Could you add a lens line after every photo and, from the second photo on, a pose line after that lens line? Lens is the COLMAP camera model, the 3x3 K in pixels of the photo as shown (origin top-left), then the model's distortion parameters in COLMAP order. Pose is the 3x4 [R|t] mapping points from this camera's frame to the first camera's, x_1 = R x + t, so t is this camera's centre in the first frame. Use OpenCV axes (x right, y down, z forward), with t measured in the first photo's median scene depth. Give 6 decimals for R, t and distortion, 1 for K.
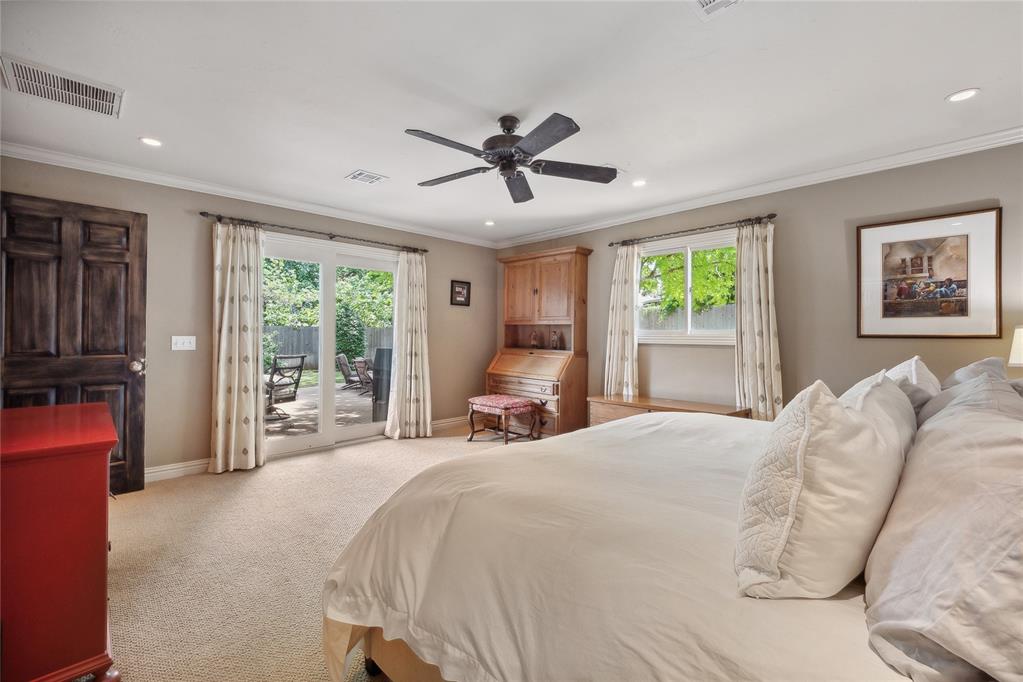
lens RADIAL K [[444.7, 0, 508.5], [0, 444.7, 334.5], [0, 0, 1]] dist [-0.002402, -0.000537]
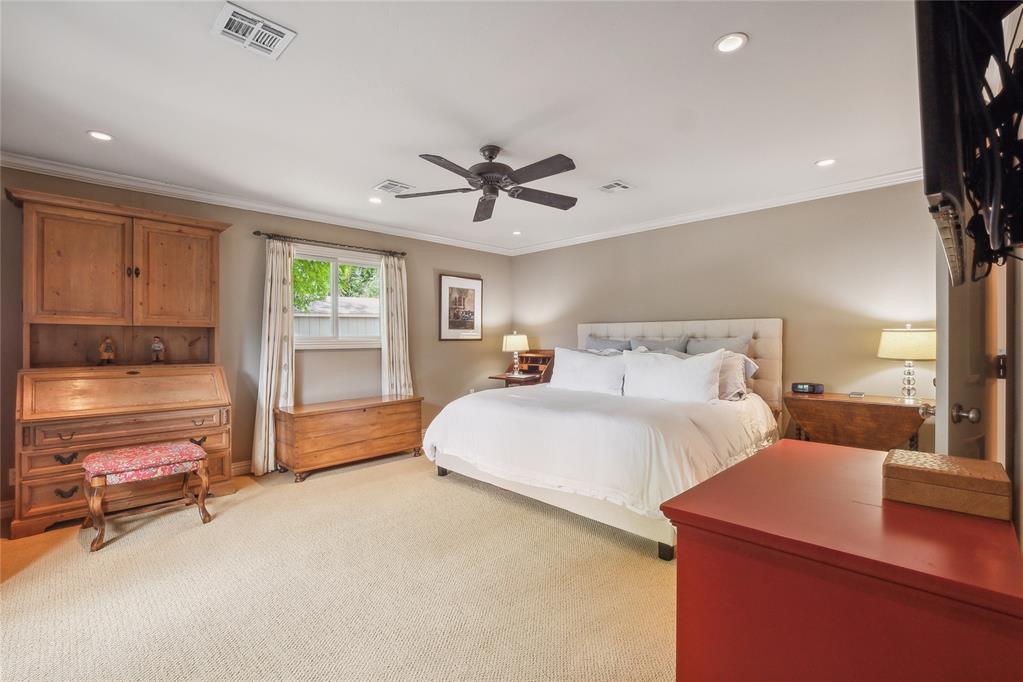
lens RADIAL K [[444.7, 0, 508.5], [0, 444.7, 334.5], [0, 0, 1]] dist [-0.002402, -0.000537]
pose [[-0.011013, -0.007283, 0.999913, -0.912748], [-0.009262, 0.999931, 0.007181, -0.031972], [-0.999896, -0.009182, -0.011080, 0.786994]]
